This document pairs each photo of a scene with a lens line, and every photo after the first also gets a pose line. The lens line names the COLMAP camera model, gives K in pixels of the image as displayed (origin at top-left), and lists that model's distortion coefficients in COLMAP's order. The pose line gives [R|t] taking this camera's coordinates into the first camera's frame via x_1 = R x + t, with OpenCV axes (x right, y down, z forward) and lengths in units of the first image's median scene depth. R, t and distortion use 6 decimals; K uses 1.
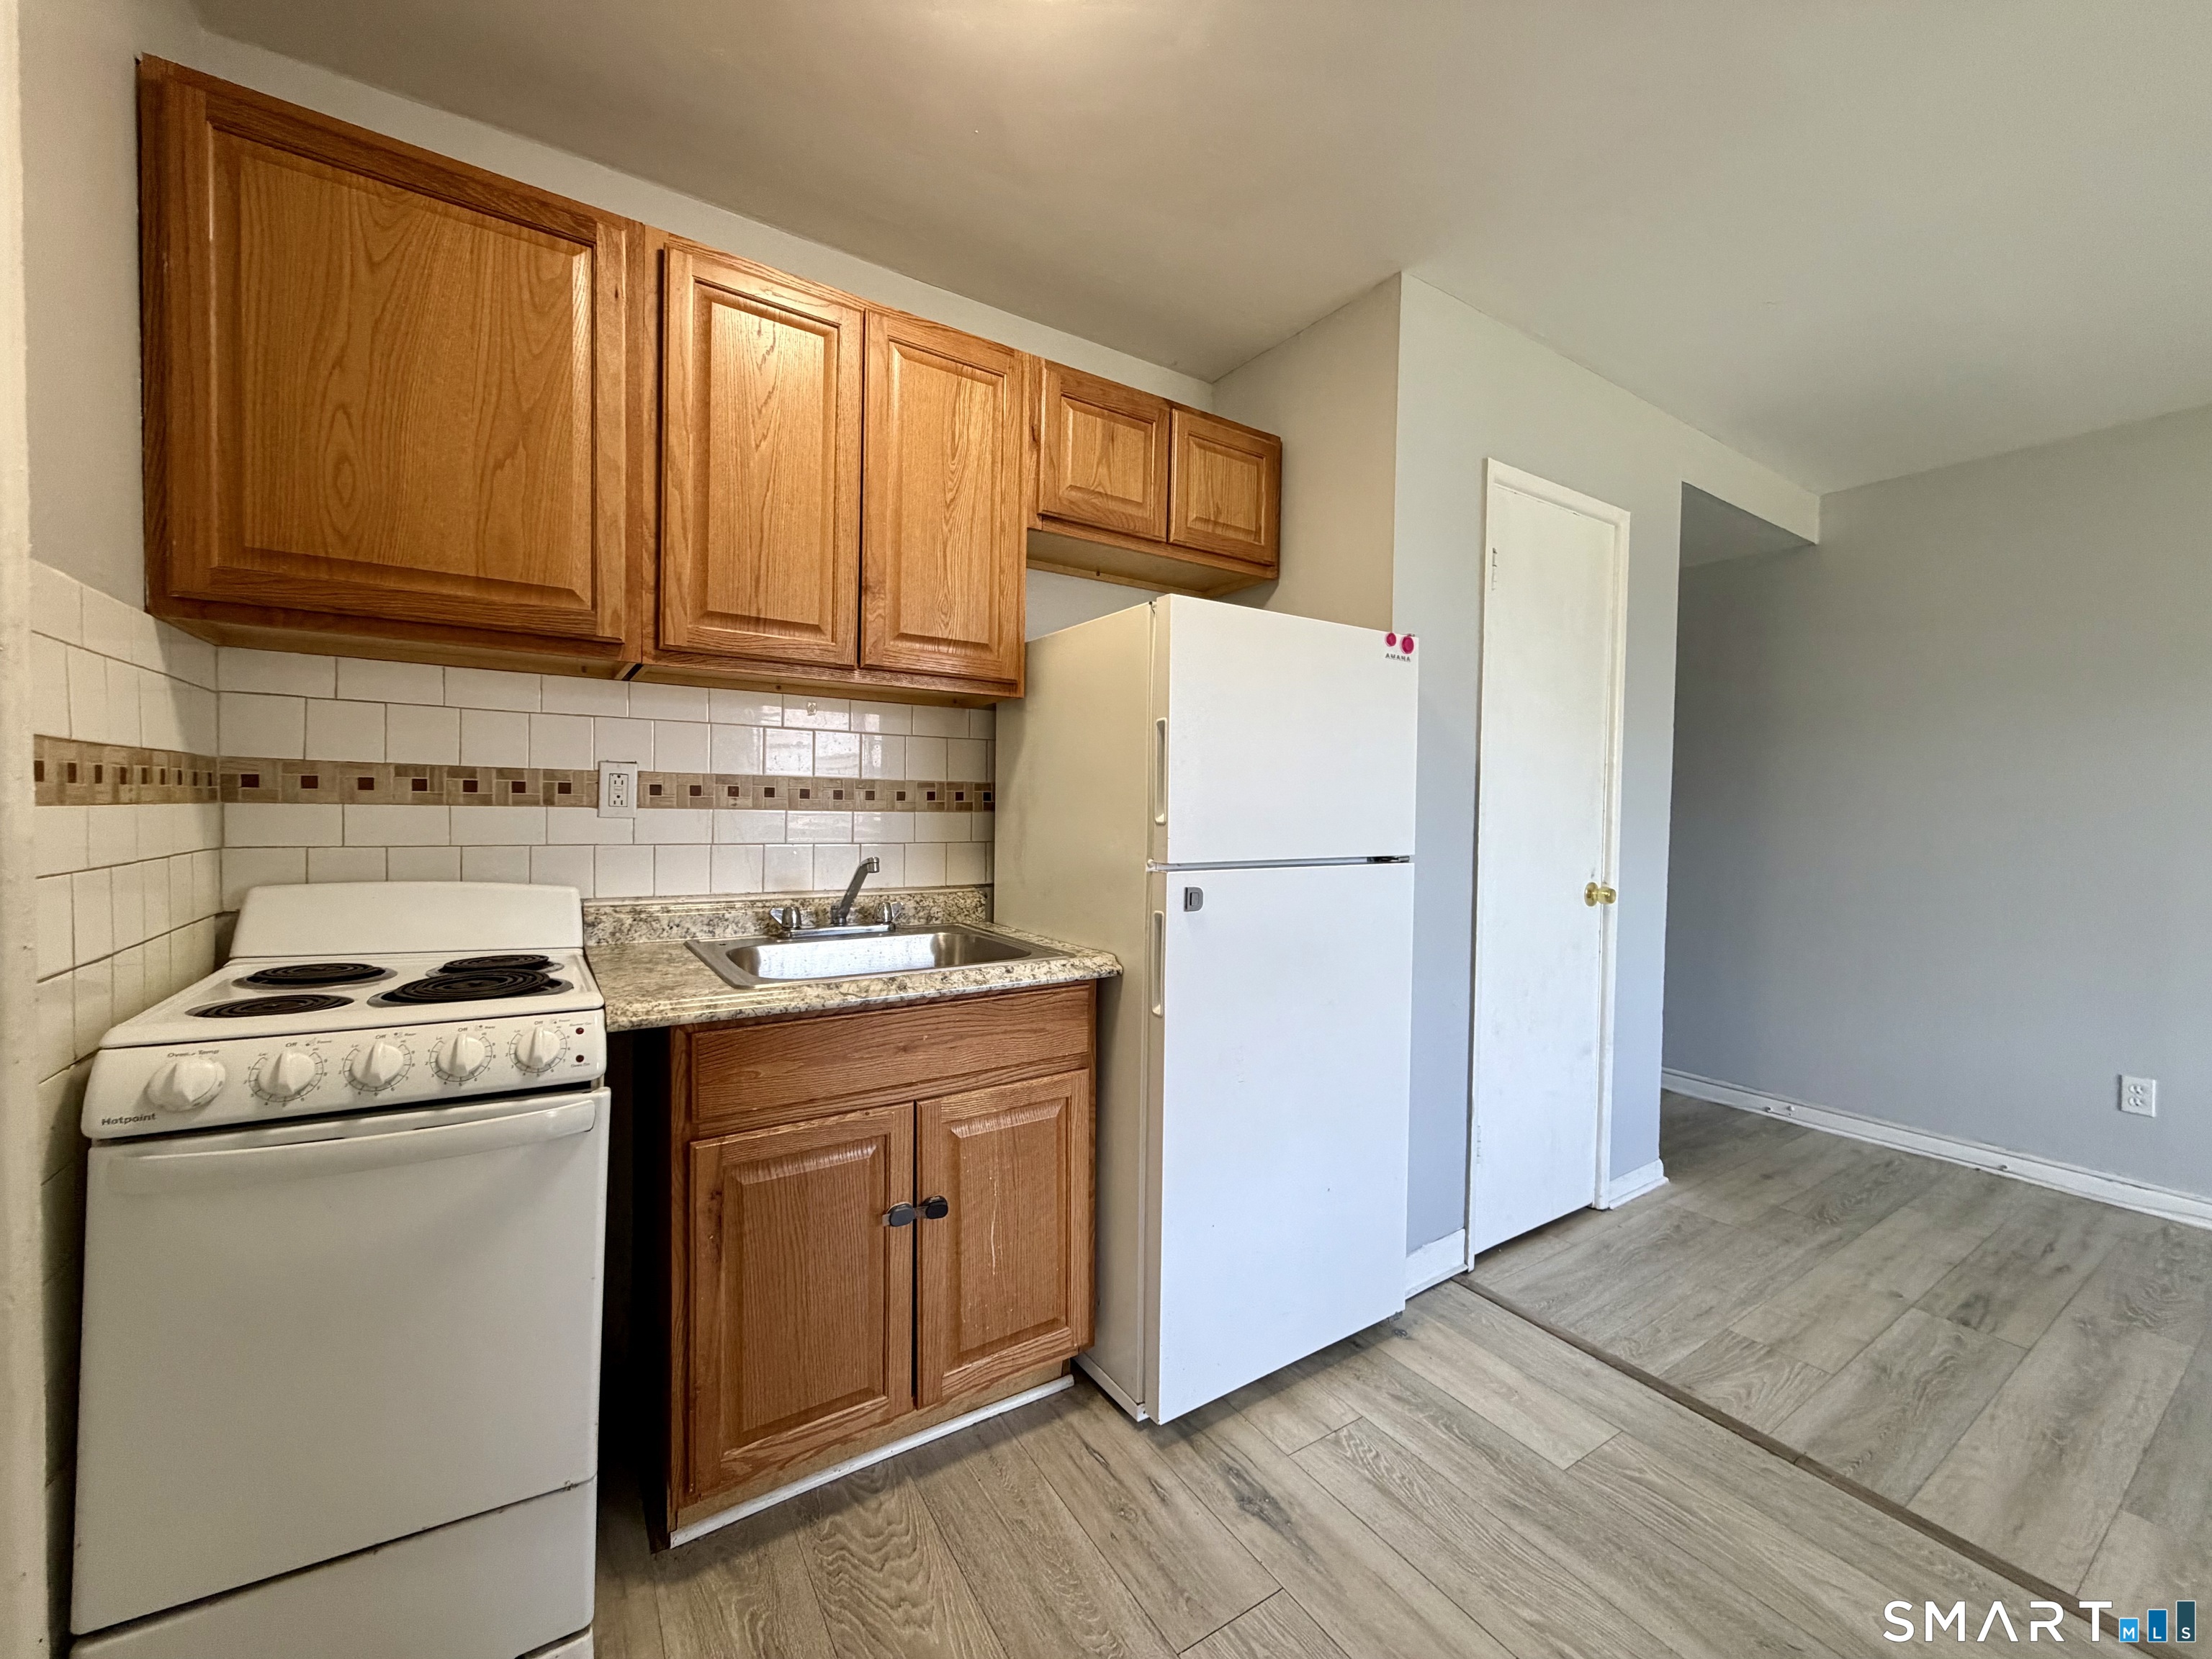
lens RADIAL K [[883.4, 0, 1101.1], [0, 883.4, 828.8], [0, 0, 1]] dist [0.000321, 0.000581]
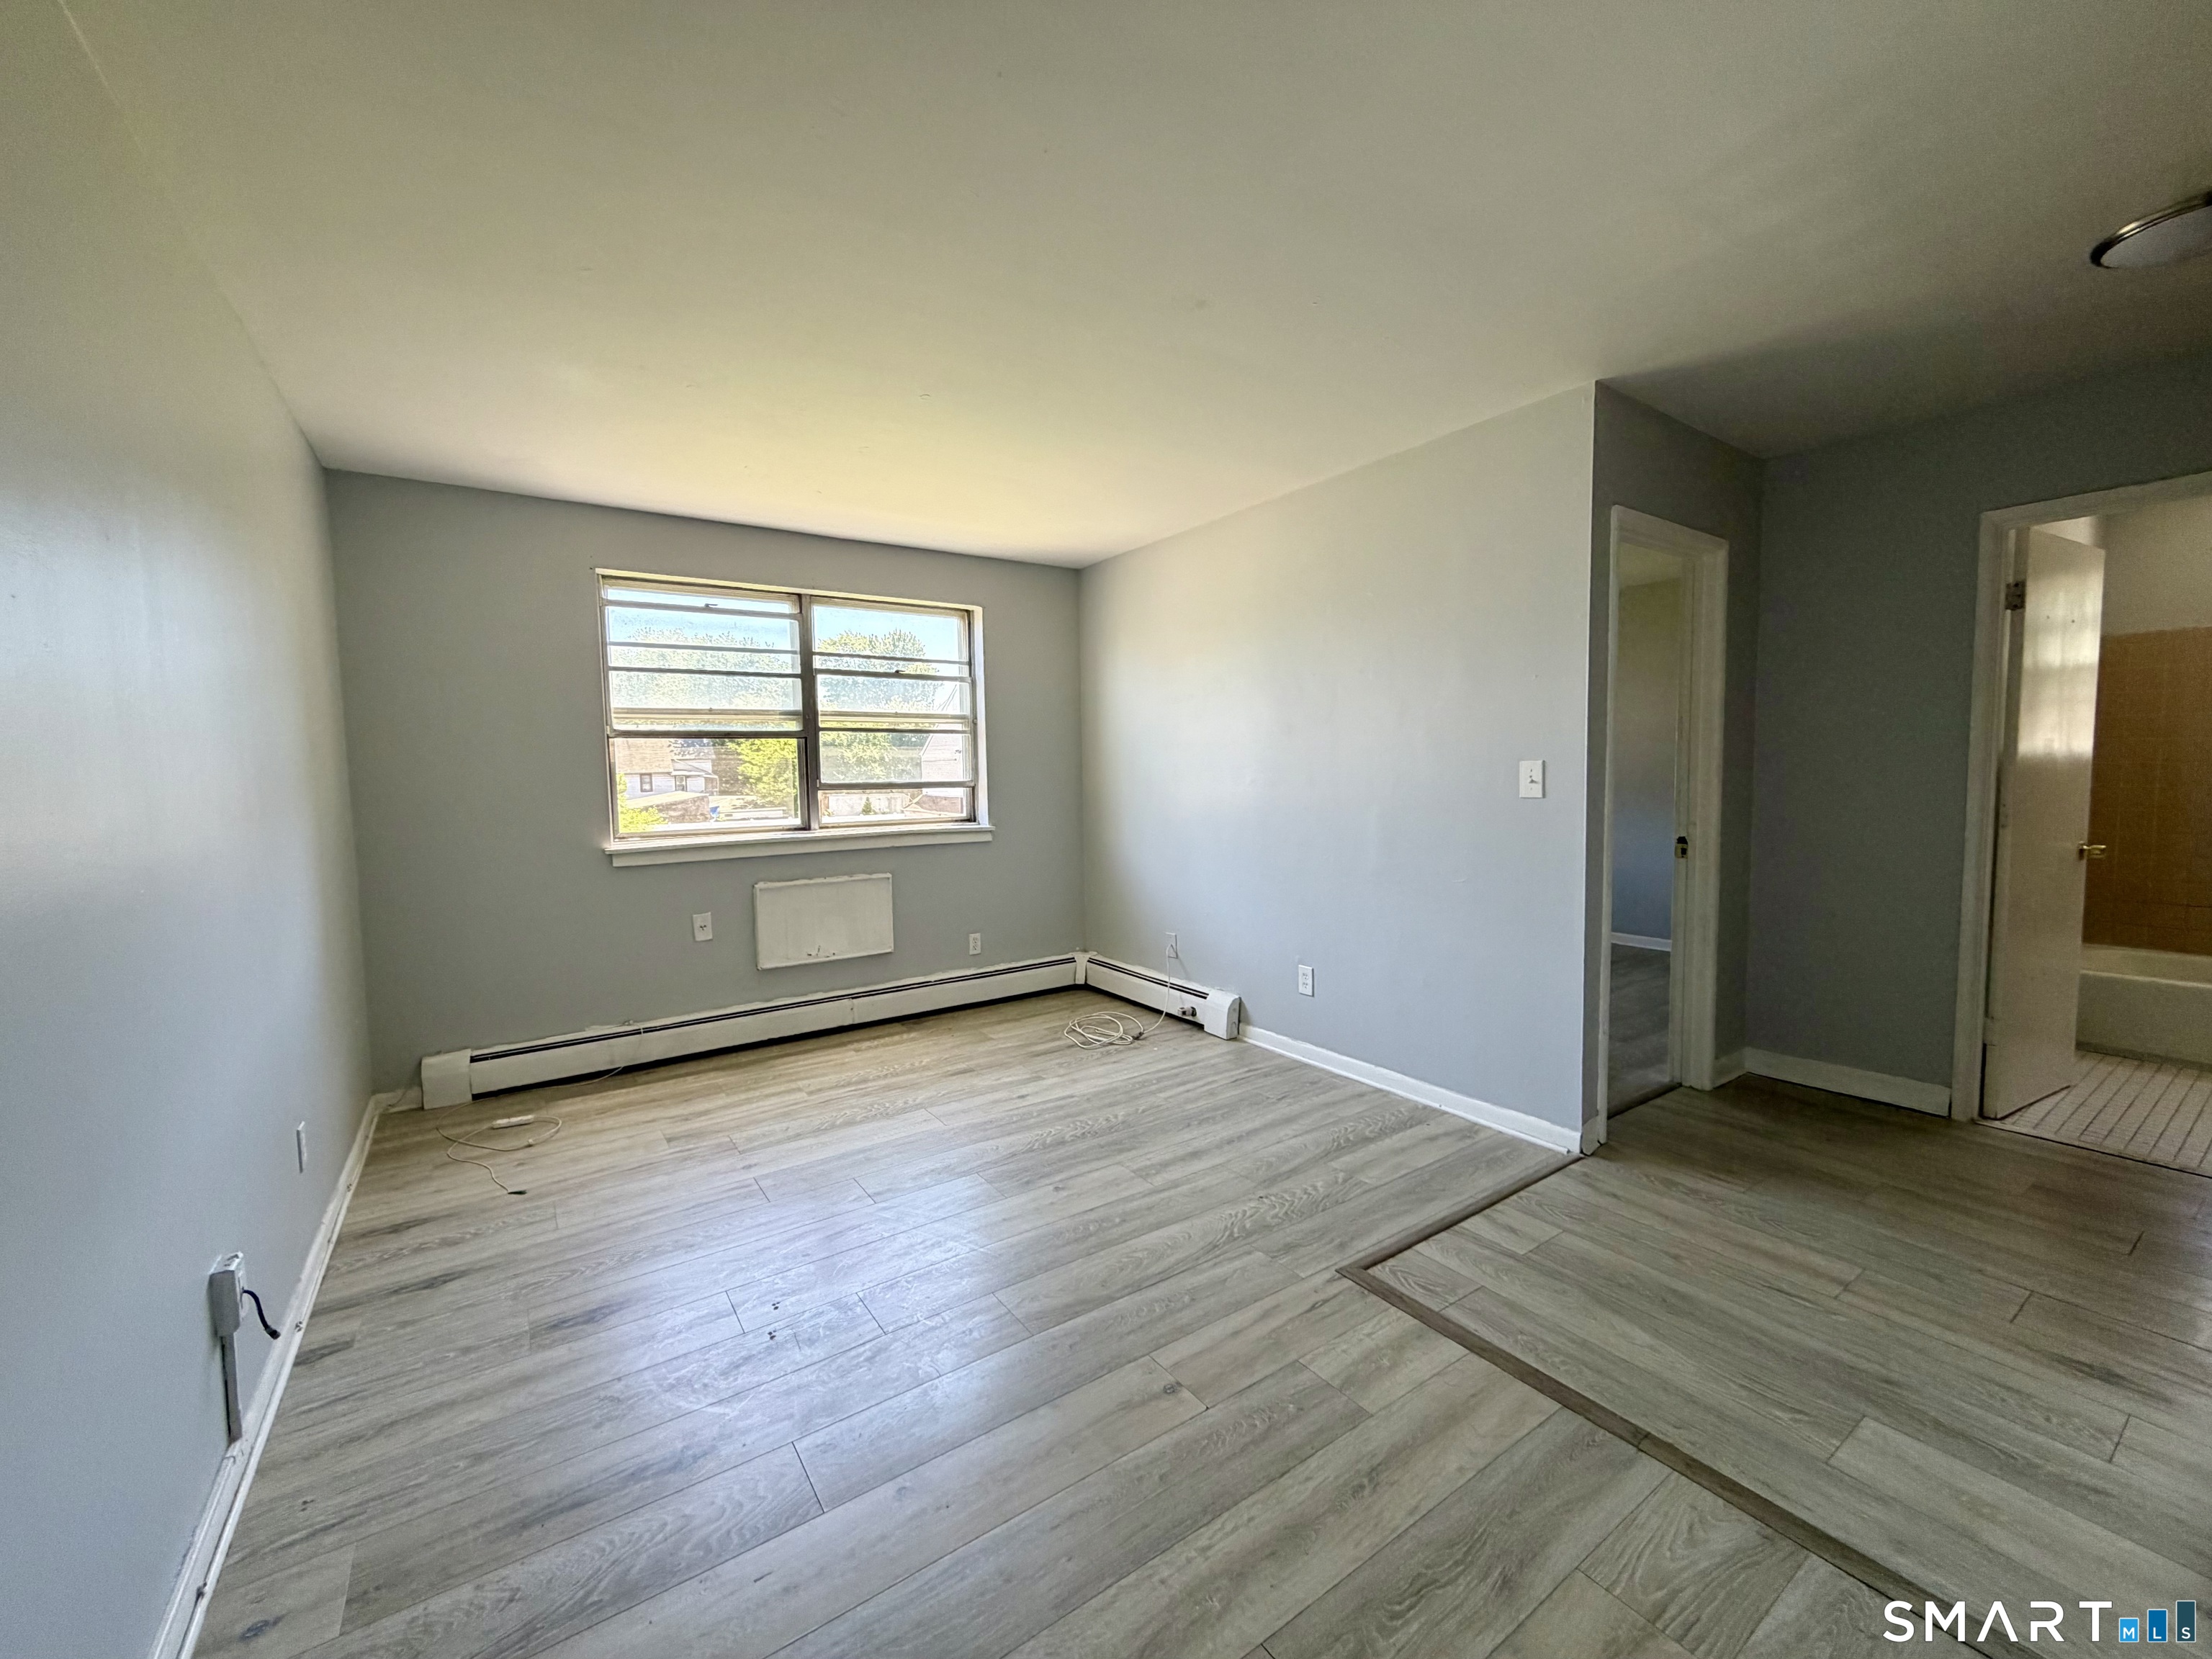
lens RADIAL K [[883.4, 0, 1101.1], [0, 883.4, 828.8], [0, 0, 1]] dist [0.000321, 0.000581]
pose [[-0.999698, 0.005671, -0.023927, 1.418550], [0.003370, 0.995458, 0.095140, -0.082093], [0.024358, 0.095030, -0.995176, 1.906364]]
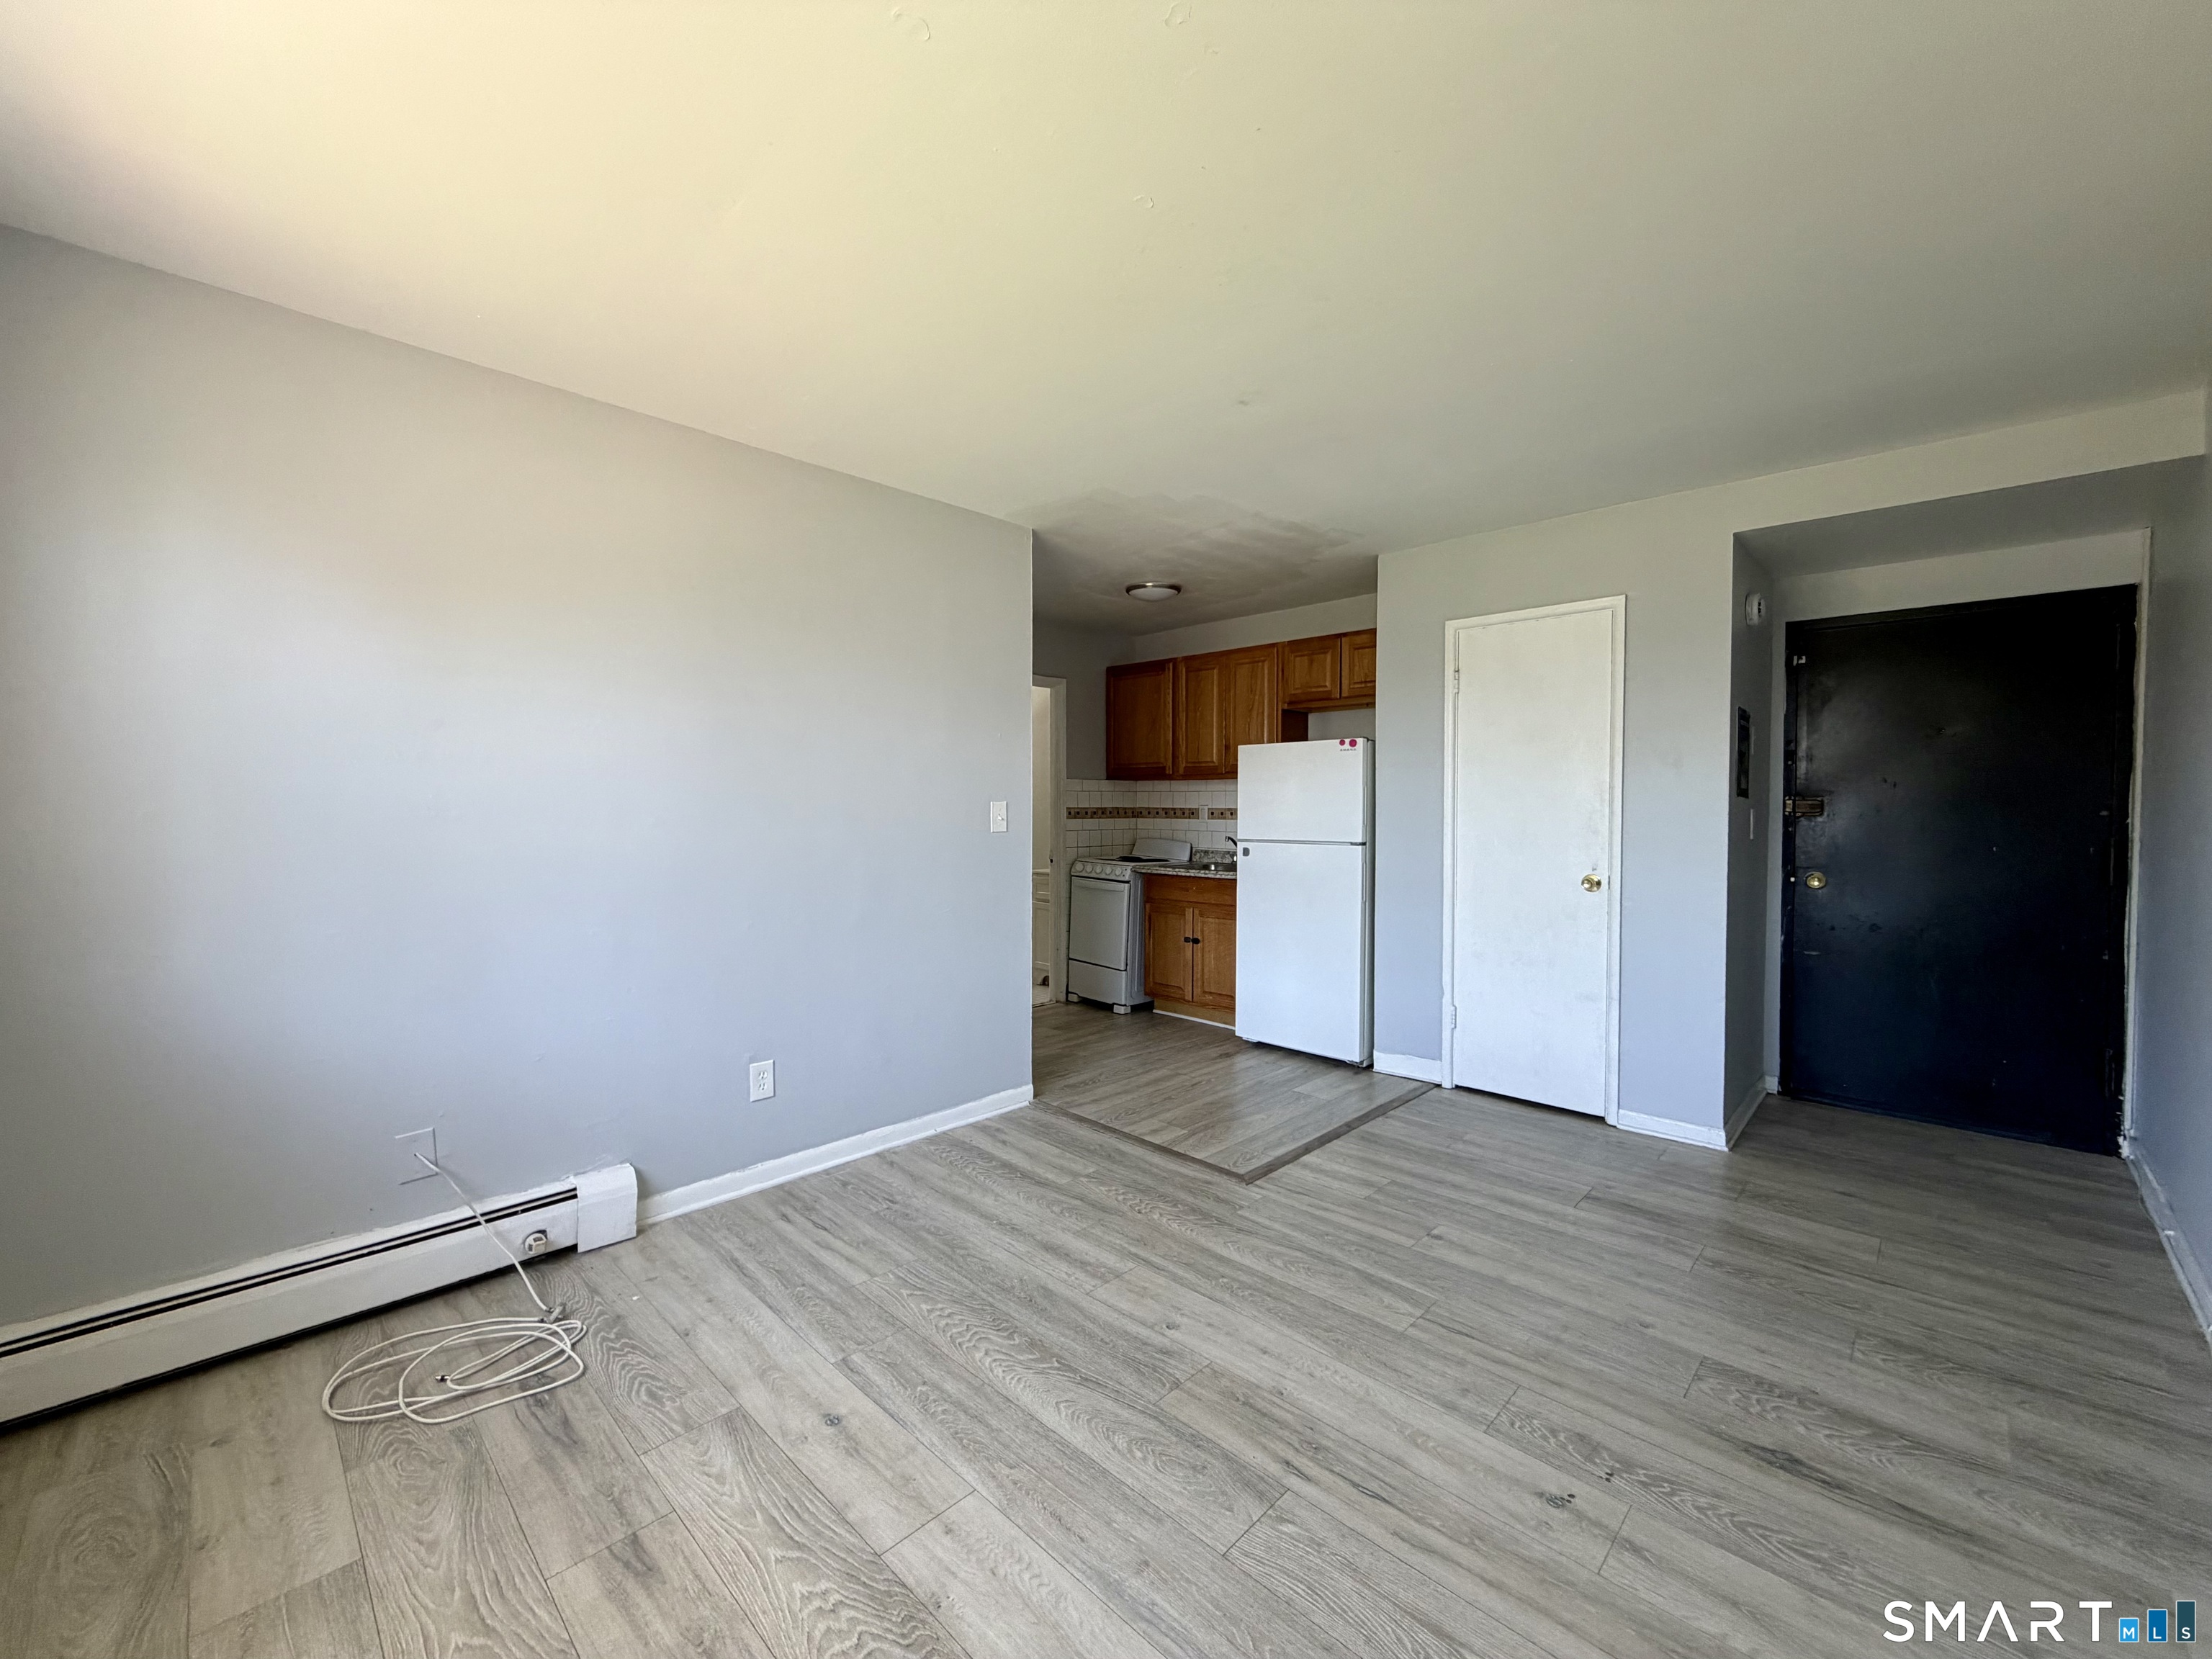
lens RADIAL K [[883.4, 0, 1101.1], [0, 883.4, 828.8], [0, 0, 1]] dist [0.000321, 0.000581]
pose [[0.215856, 0.011050, -0.976363, 2.697586], [-0.023893, 0.999696, 0.006032, -0.000092], [0.976133, 0.022026, 0.216054, -0.056783]]
